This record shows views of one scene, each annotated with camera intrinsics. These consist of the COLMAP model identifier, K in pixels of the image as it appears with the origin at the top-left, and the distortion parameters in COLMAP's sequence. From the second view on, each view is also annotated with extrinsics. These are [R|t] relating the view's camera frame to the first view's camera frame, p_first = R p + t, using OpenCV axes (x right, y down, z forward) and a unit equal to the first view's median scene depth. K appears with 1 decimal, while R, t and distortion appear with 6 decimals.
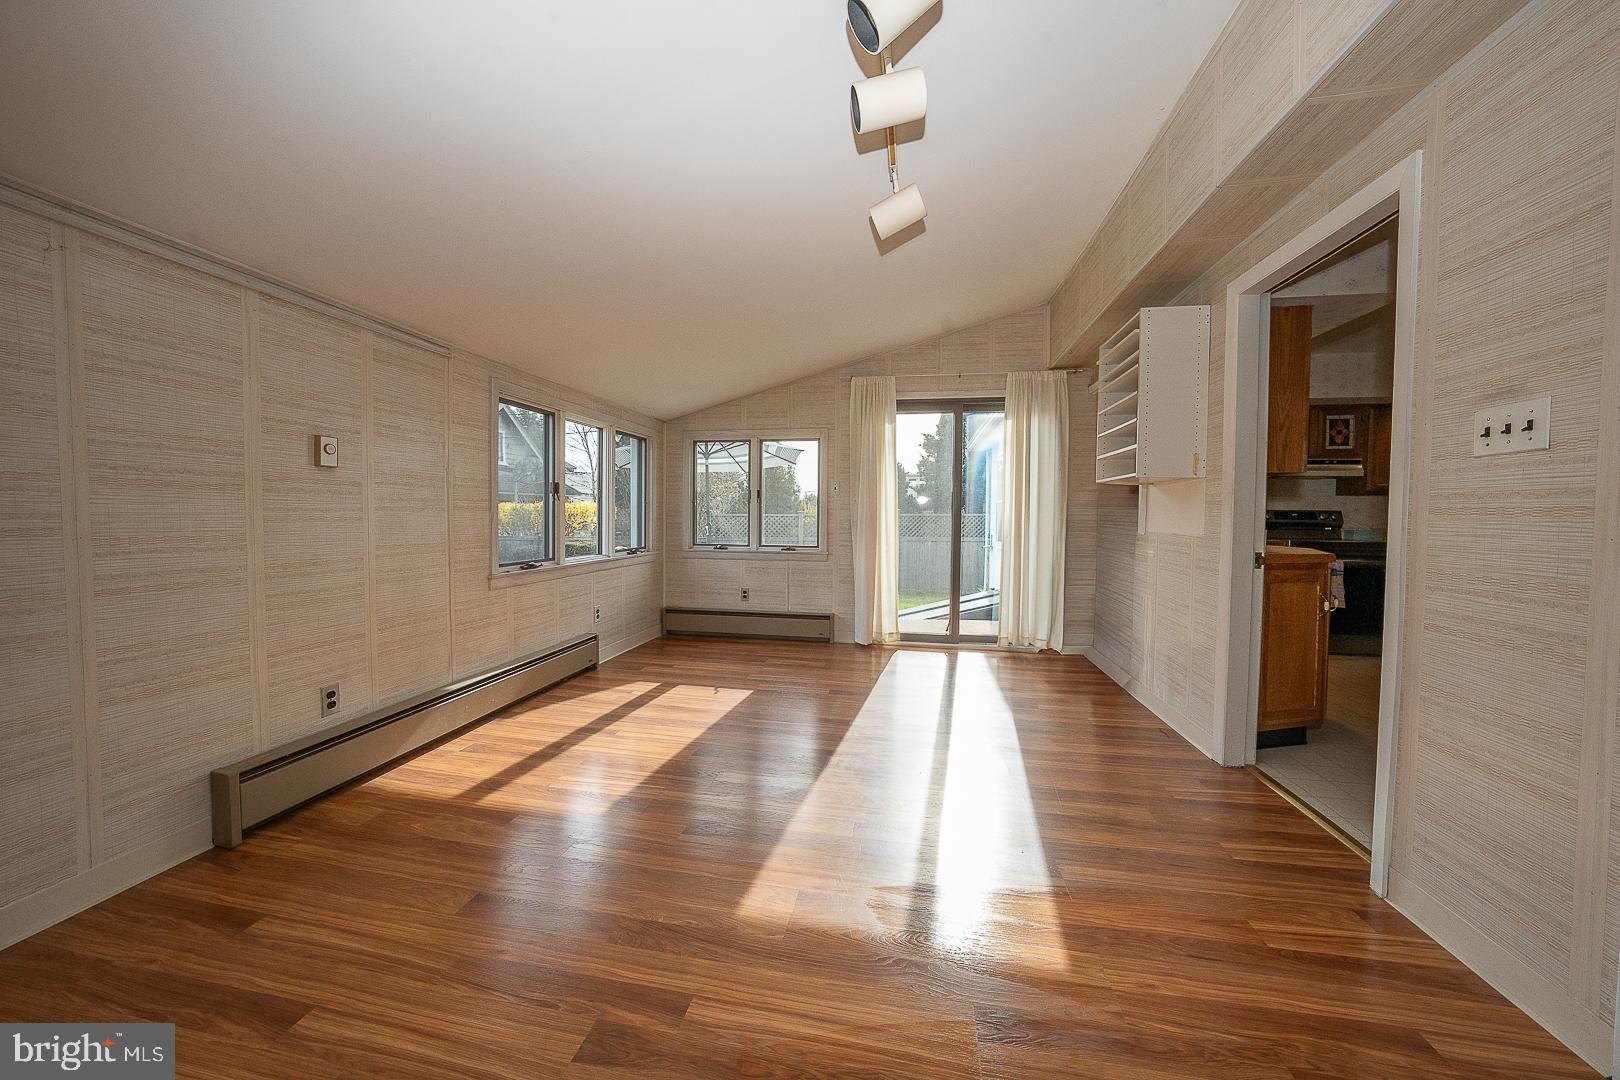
lens RADIAL K [[557.4, 0, 810.4], [0, 557.4, 533.5], [0, 0, 1]] dist [-0.009930, 0.000179]
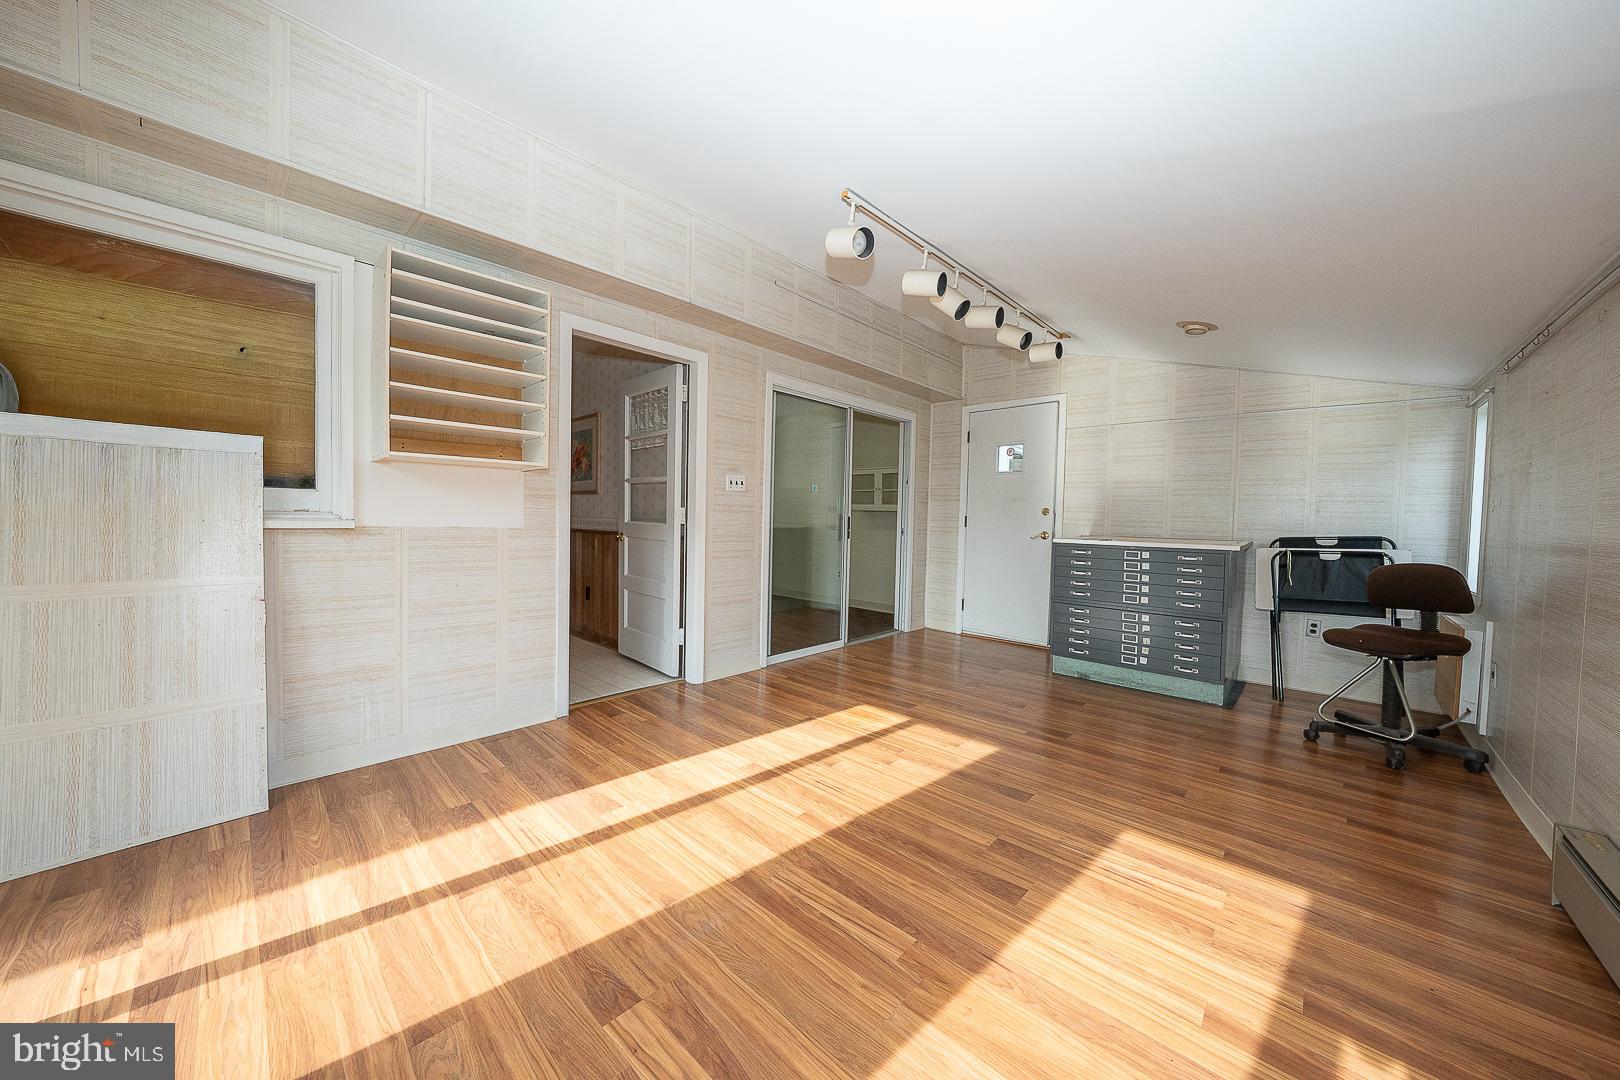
lens RADIAL K [[557.4, 0, 810.4], [0, 557.4, 533.5], [0, 0, 1]] dist [-0.009930, 0.000179]
pose [[-0.840580, -0.045511, 0.539772, -0.527431], [-0.016836, 0.998178, 0.057943, -0.082701], [-0.541425, 0.039619, -0.839815, 2.655675]]
